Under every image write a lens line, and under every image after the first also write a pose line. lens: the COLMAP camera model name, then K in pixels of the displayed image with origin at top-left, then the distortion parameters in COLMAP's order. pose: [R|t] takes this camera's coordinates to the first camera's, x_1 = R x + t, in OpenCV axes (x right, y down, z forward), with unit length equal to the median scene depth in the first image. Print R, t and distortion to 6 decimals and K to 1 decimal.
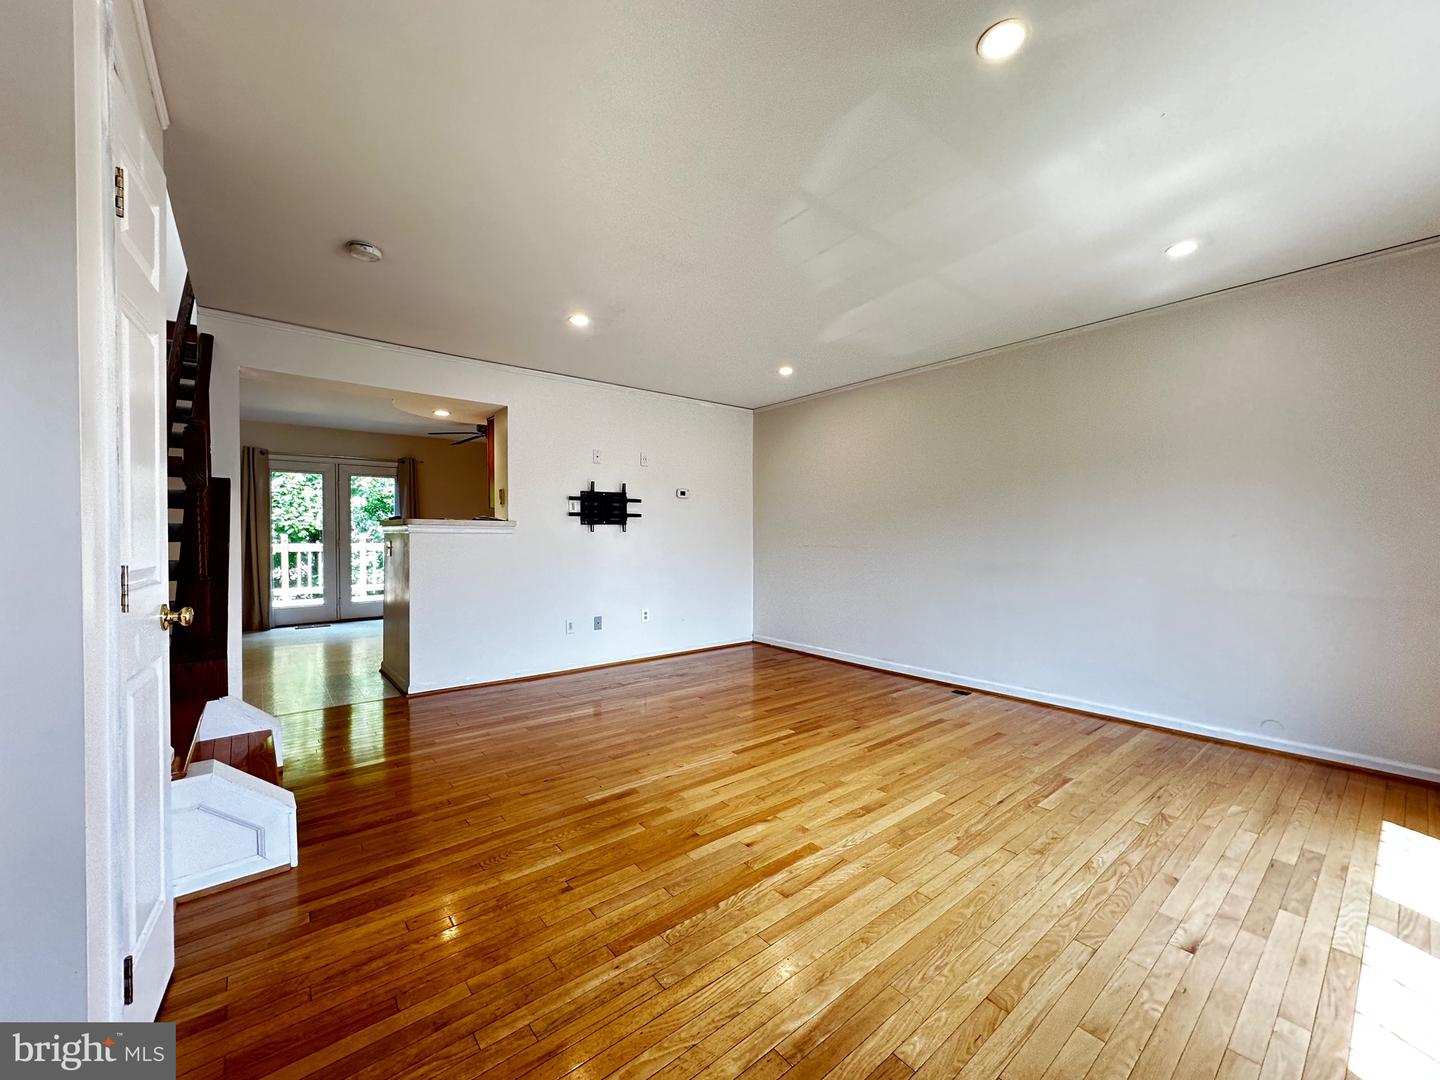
lens RADIAL K [[576.7, 0, 719.4], [0, 576.7, 541.2], [0, 0, 1]] dist [-0.005165, 0.001729]
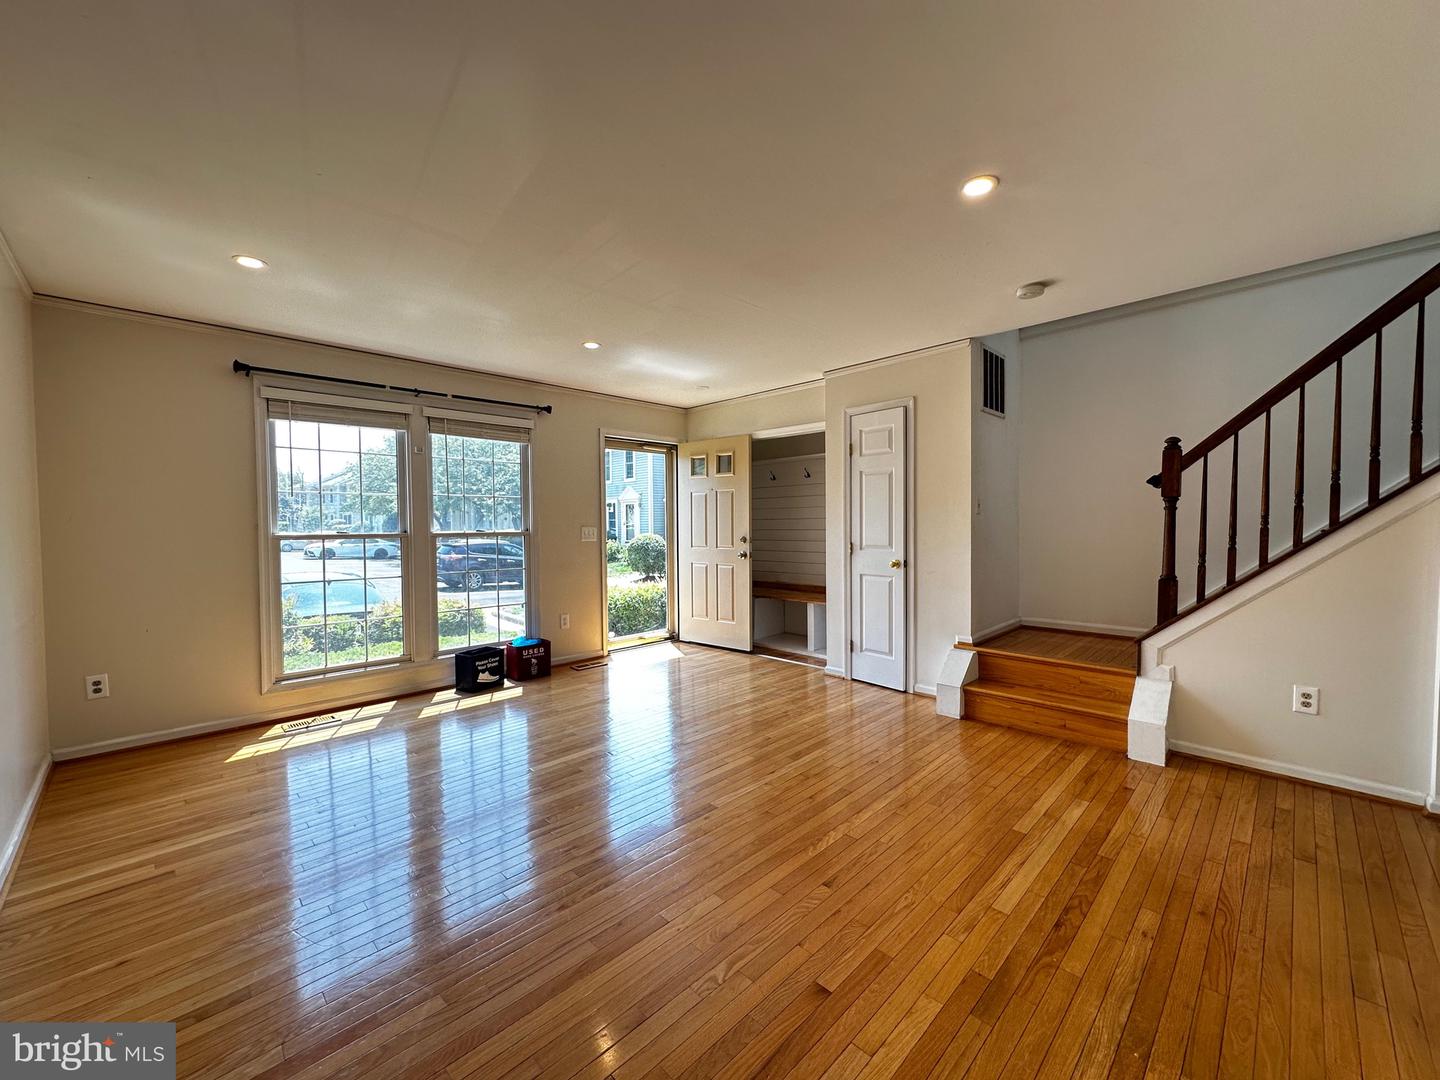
lens RADIAL K [[573.8, 0, 720.0], [0, 573.8, 540.0], [0, 0, 1]] dist [-0.001977, 0.000089]
pose [[-0.995302, 0.011745, -0.096104, 0.082466], [0.006914, 0.998703, 0.050444, -0.057235], [0.096572, 0.049543, -0.994092, 1.604560]]
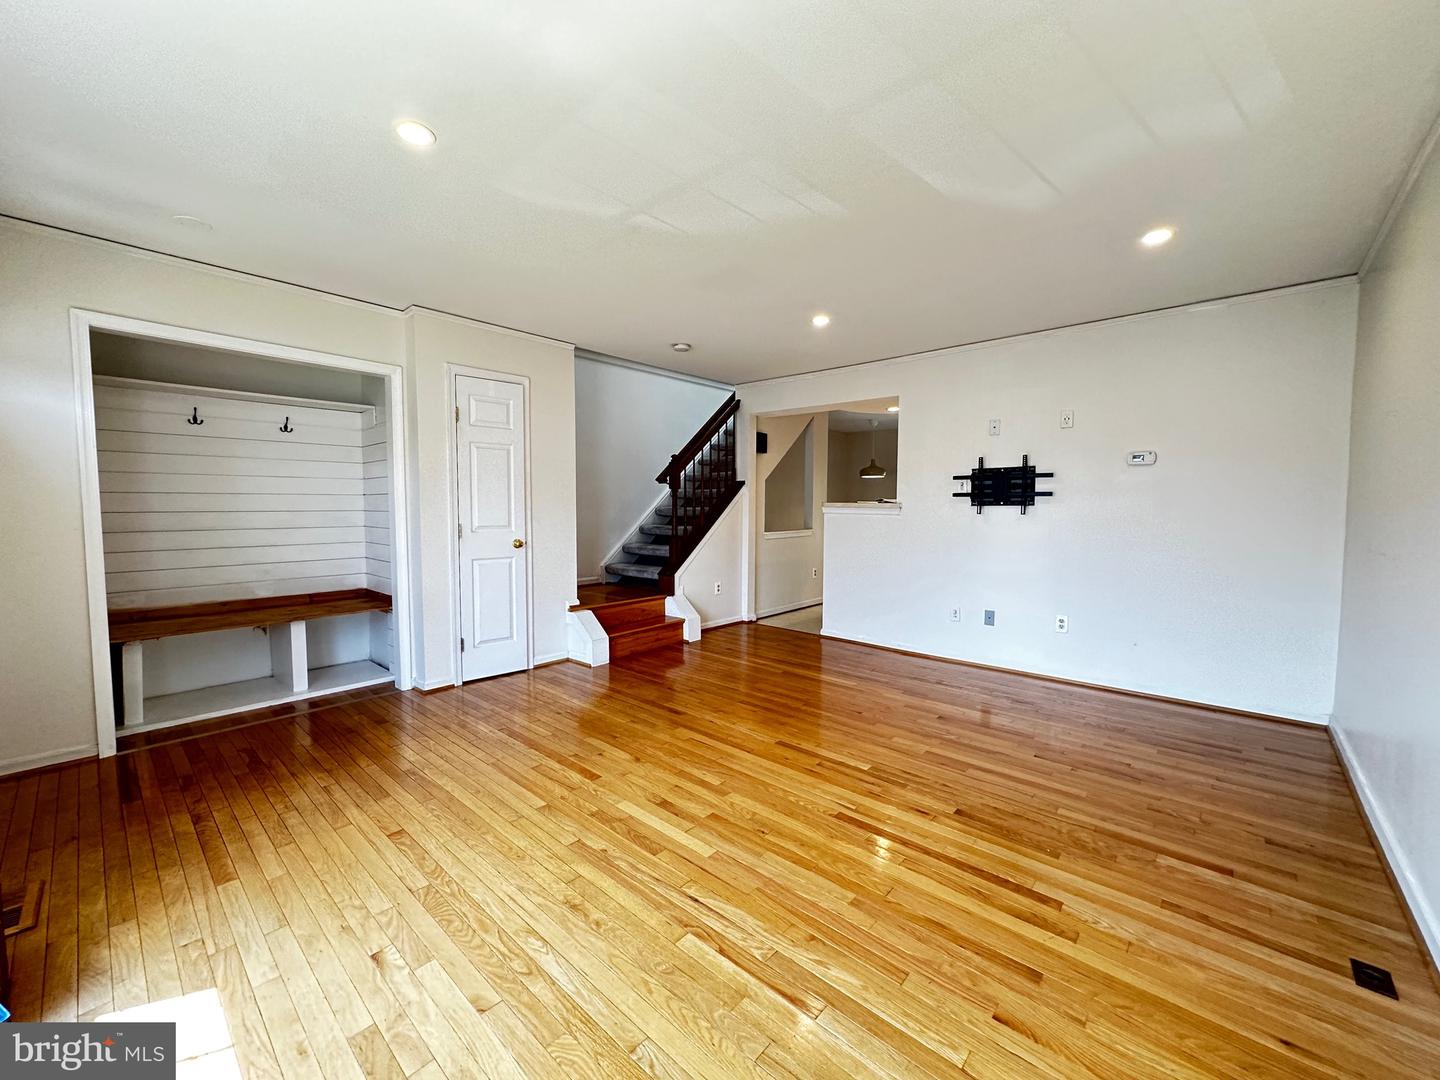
lens RADIAL K [[576.7, 0, 719.4], [0, 576.7, 541.2], [0, 0, 1]] dist [-0.005165, 0.001729]
pose [[0.152489, 0.061822, -0.986370, 0.848568], [-0.019132, 0.998039, 0.059596, -0.027945], [0.988120, 0.009784, 0.153373, 0.659549]]
